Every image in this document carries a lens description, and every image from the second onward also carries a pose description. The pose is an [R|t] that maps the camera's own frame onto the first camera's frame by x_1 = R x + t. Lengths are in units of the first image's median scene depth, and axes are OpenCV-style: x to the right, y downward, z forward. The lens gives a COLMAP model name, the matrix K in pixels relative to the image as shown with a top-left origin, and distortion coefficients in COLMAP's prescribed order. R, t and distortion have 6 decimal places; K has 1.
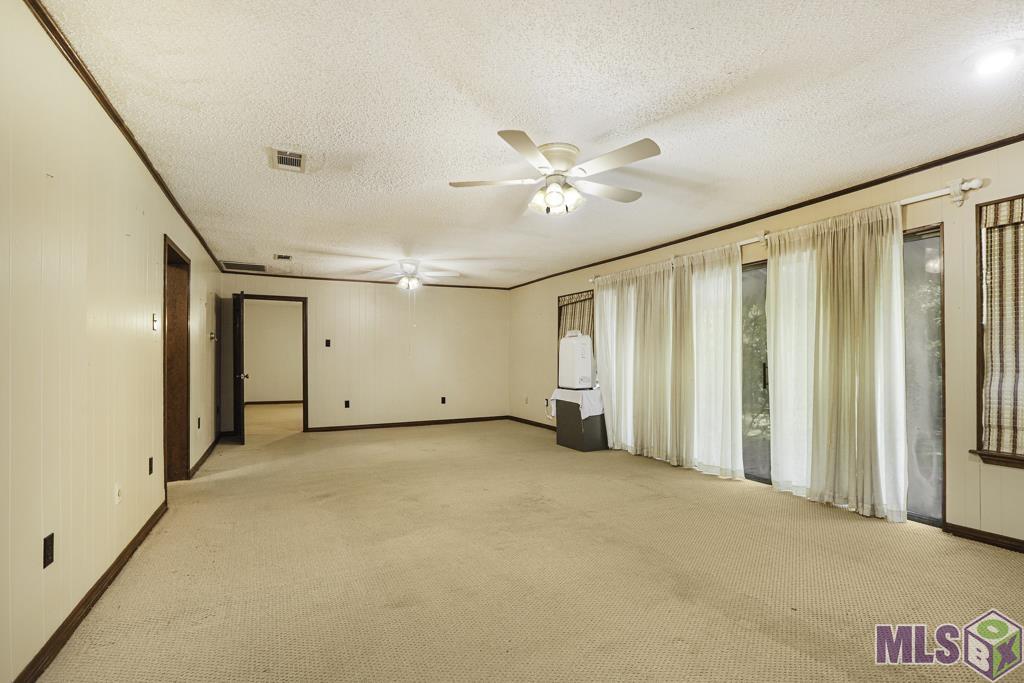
lens RADIAL K [[492.6, 0, 503.4], [0, 492.6, 337.5], [0, 0, 1]] dist [-0.027192, 0.000249]
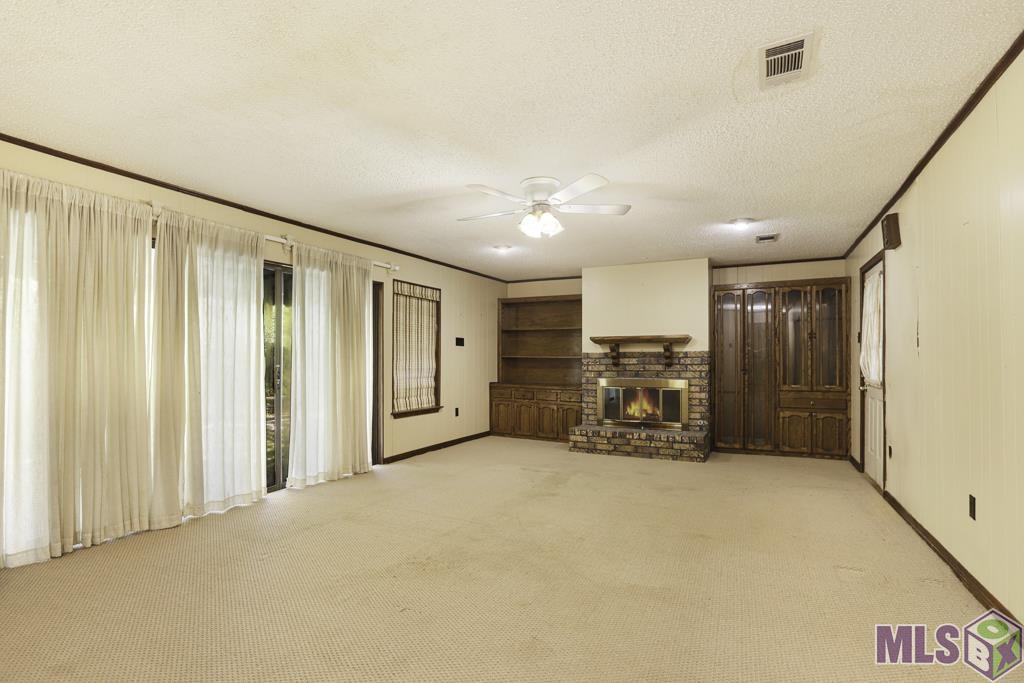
lens RADIAL K [[492.6, 0, 503.4], [0, 492.6, 337.5], [0, 0, 1]] dist [-0.027192, 0.000249]
pose [[-0.602299, 0.033356, 0.797574, -0.659435], [-0.030730, 0.997417, -0.064919, 0.051043], [-0.797679, -0.063610, -0.599718, 1.525872]]
